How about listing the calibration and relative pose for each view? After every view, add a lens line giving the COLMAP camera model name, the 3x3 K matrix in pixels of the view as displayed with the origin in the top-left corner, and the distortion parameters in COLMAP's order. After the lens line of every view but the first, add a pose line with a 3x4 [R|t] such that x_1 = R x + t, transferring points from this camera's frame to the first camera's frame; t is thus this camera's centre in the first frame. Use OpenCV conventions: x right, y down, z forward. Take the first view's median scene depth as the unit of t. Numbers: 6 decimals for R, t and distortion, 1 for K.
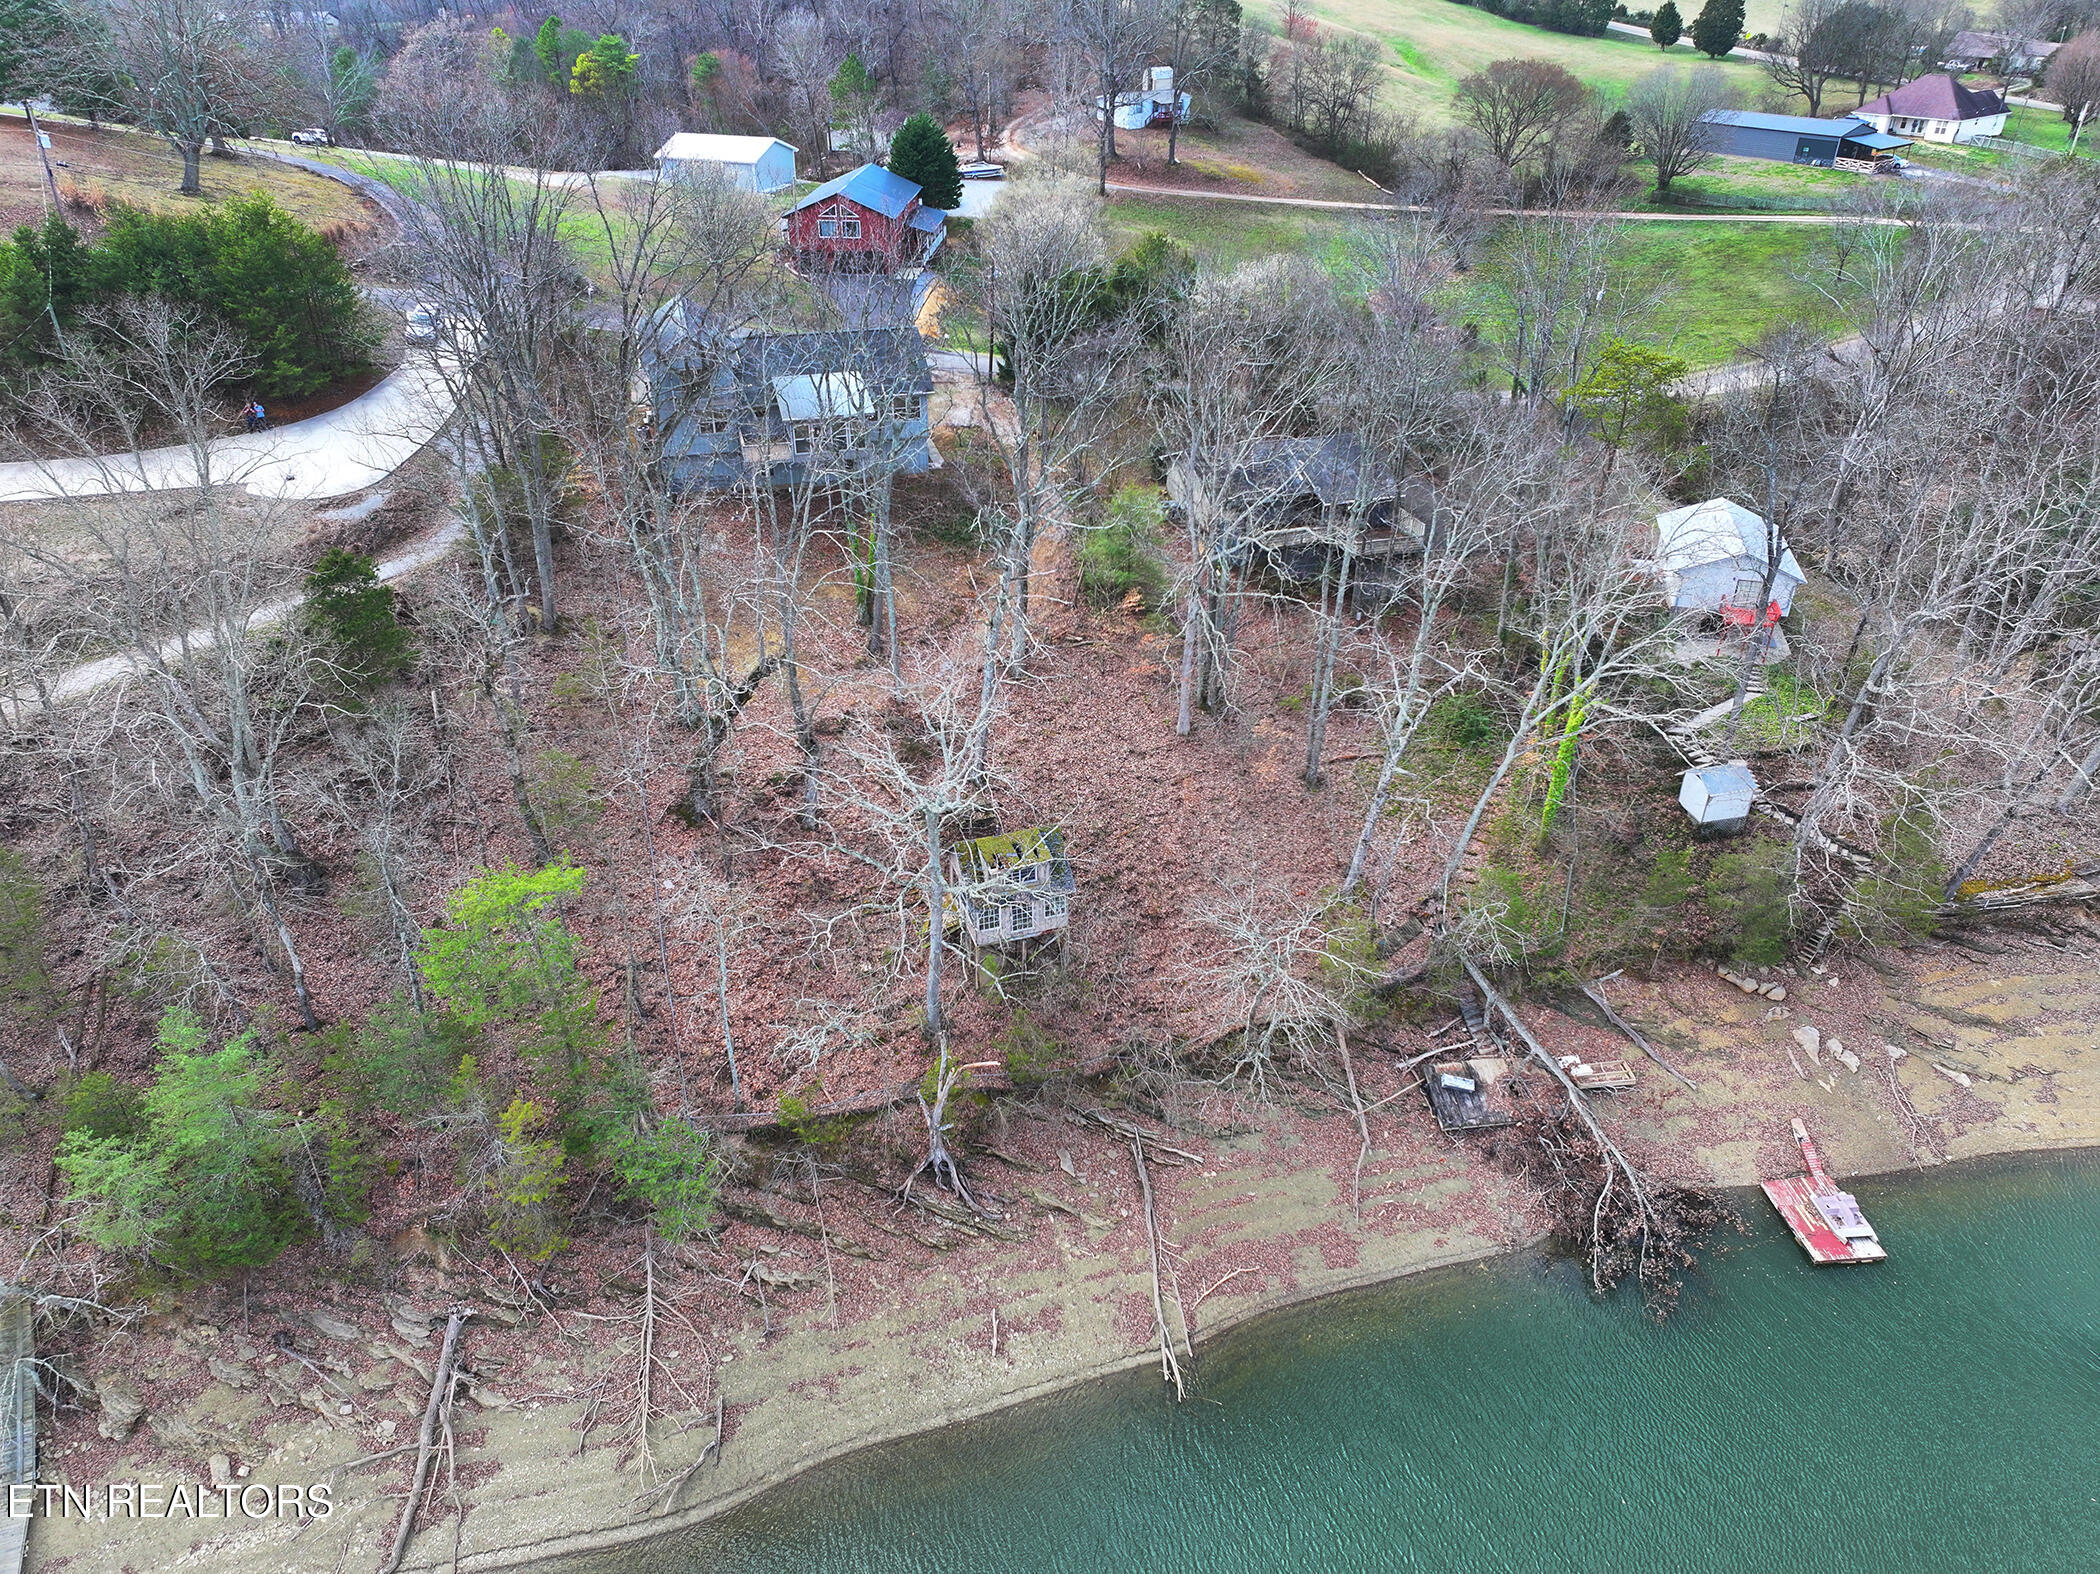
lens RADIAL K [[1485.2, 0, 1048.9], [0, 1485.2, 790.8], [0, 0, 1]] dist [-0.004683, 0.019200]
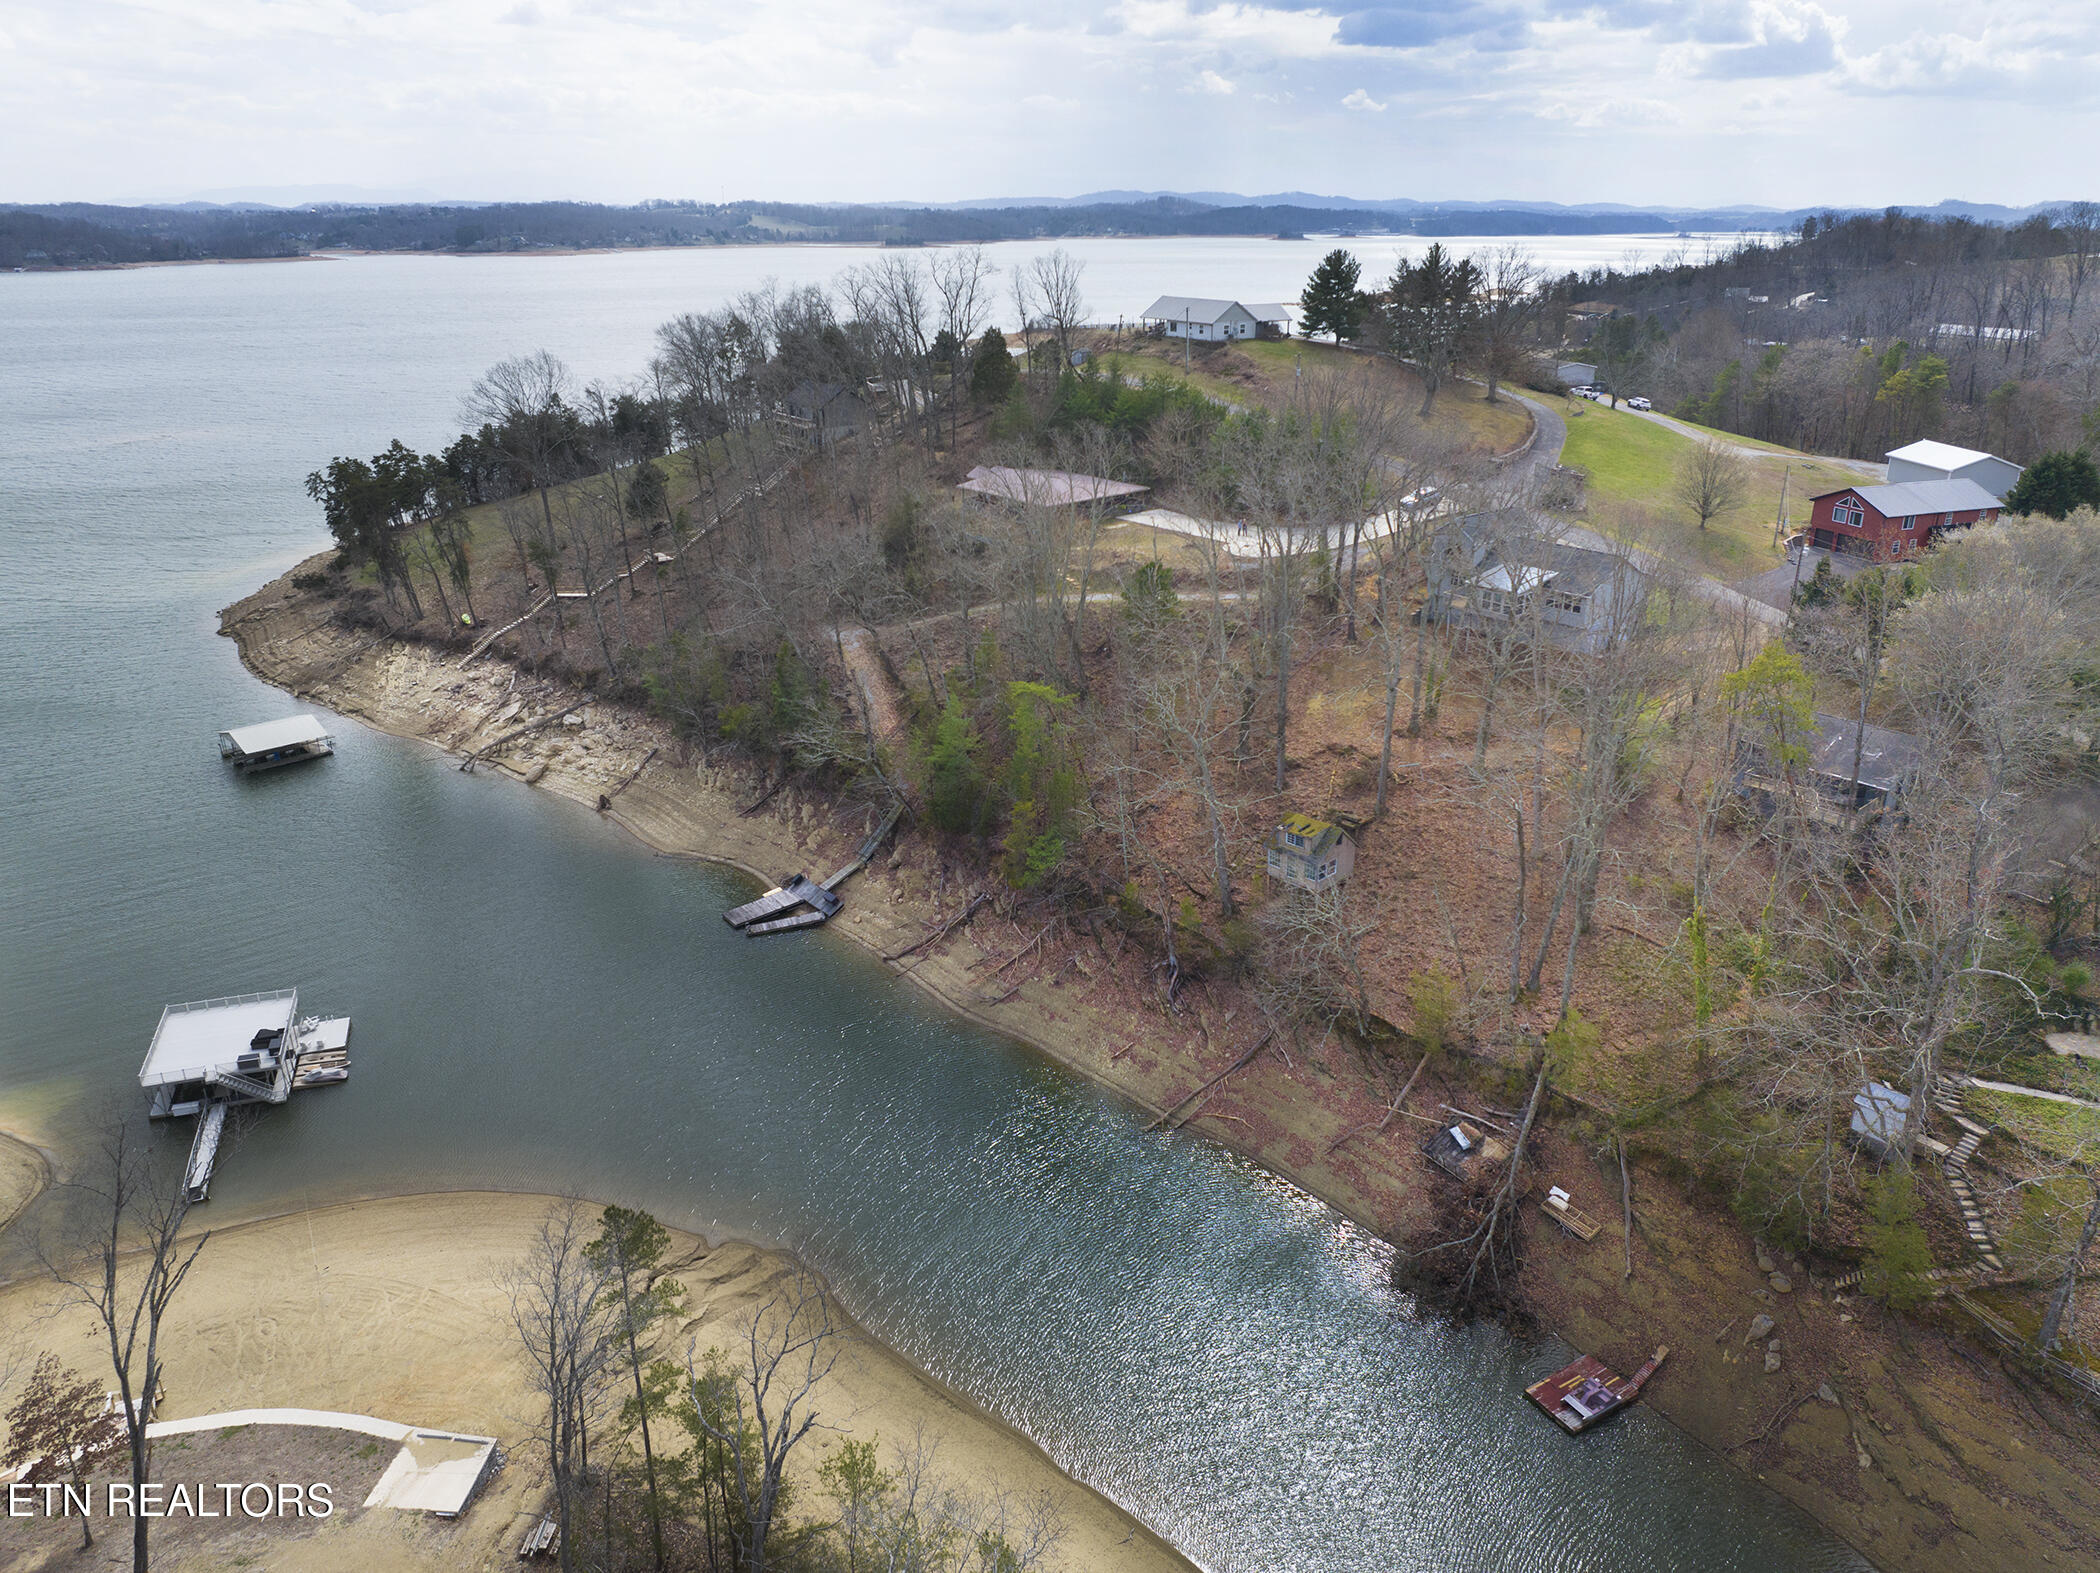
lens RADIAL K [[1485.2, 0, 1074.5], [0, 1485.2, 800.0], [0, 0, 1]] dist [-0.004683, 0.019200]
pose [[0.418870, 0.334167, -0.844323, 1.112981], [-0.471059, 0.874889, 0.112571, -0.042992], [0.776307, 0.350573, 0.523877, -0.023270]]
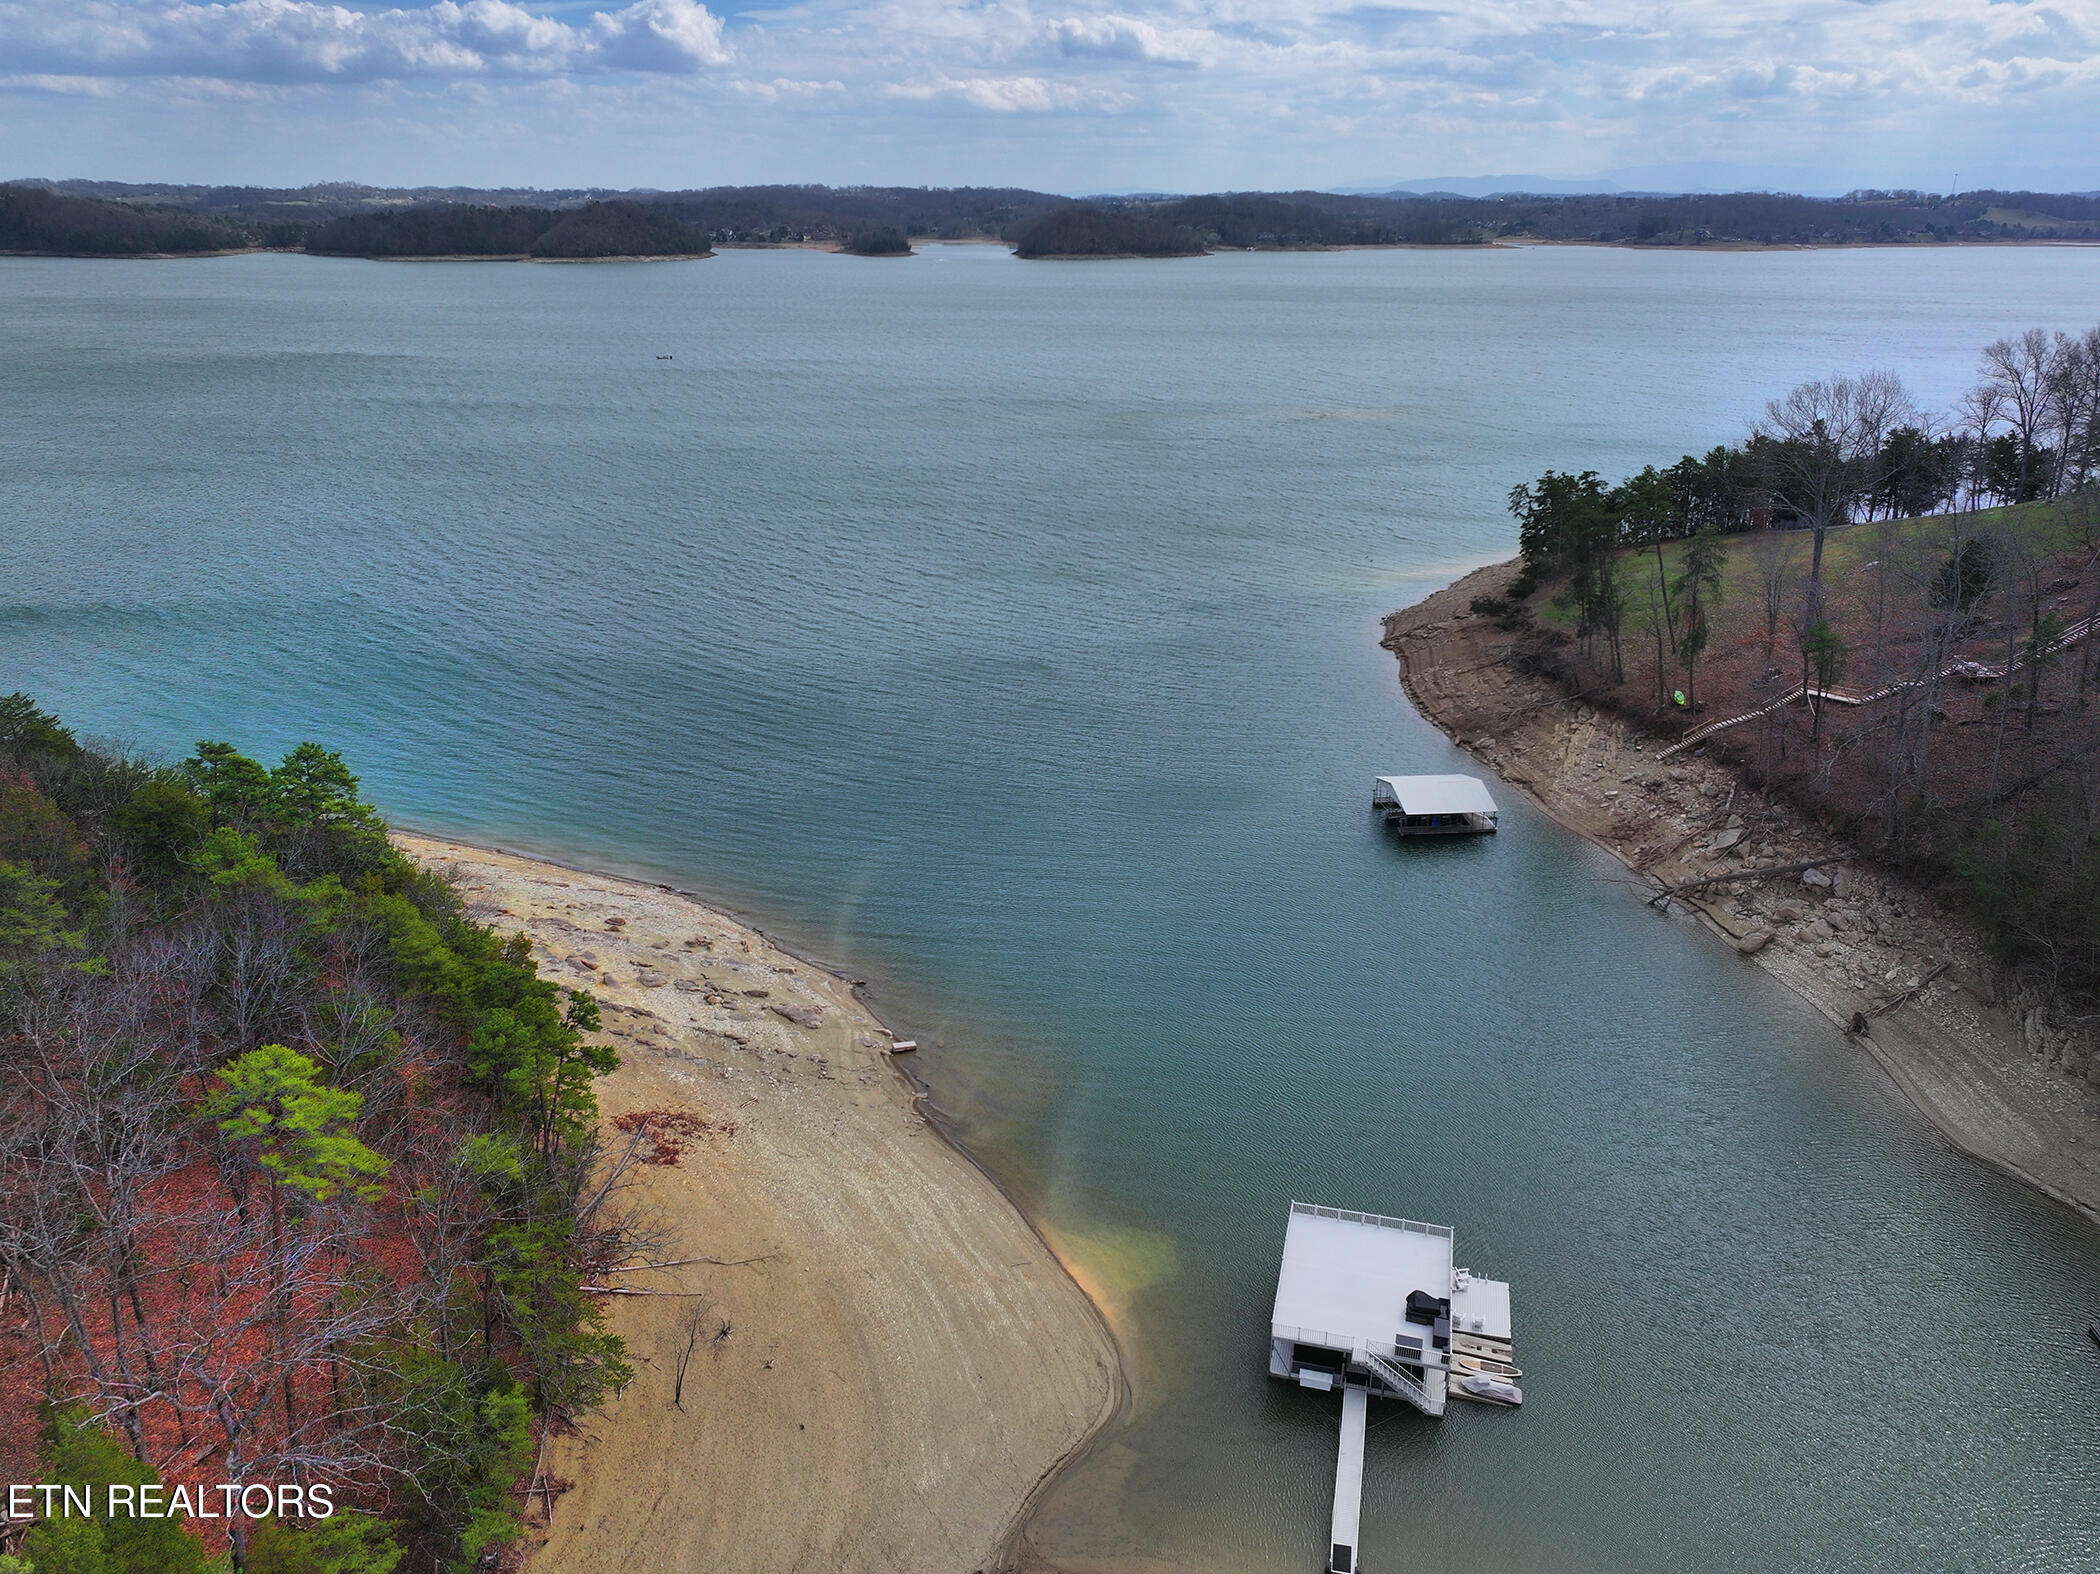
lens RADIAL K [[1485.2, 0, 1040.3], [0, 1485.2, 787.4], [0, 0, 1]] dist [-0.004683, 0.019200]
pose [[-0.273588, 0.351960, -0.895139, 0.507393], [-0.509167, 0.736560, 0.445228, 0.098039], [0.816026, 0.577584, -0.022308, -0.209418]]
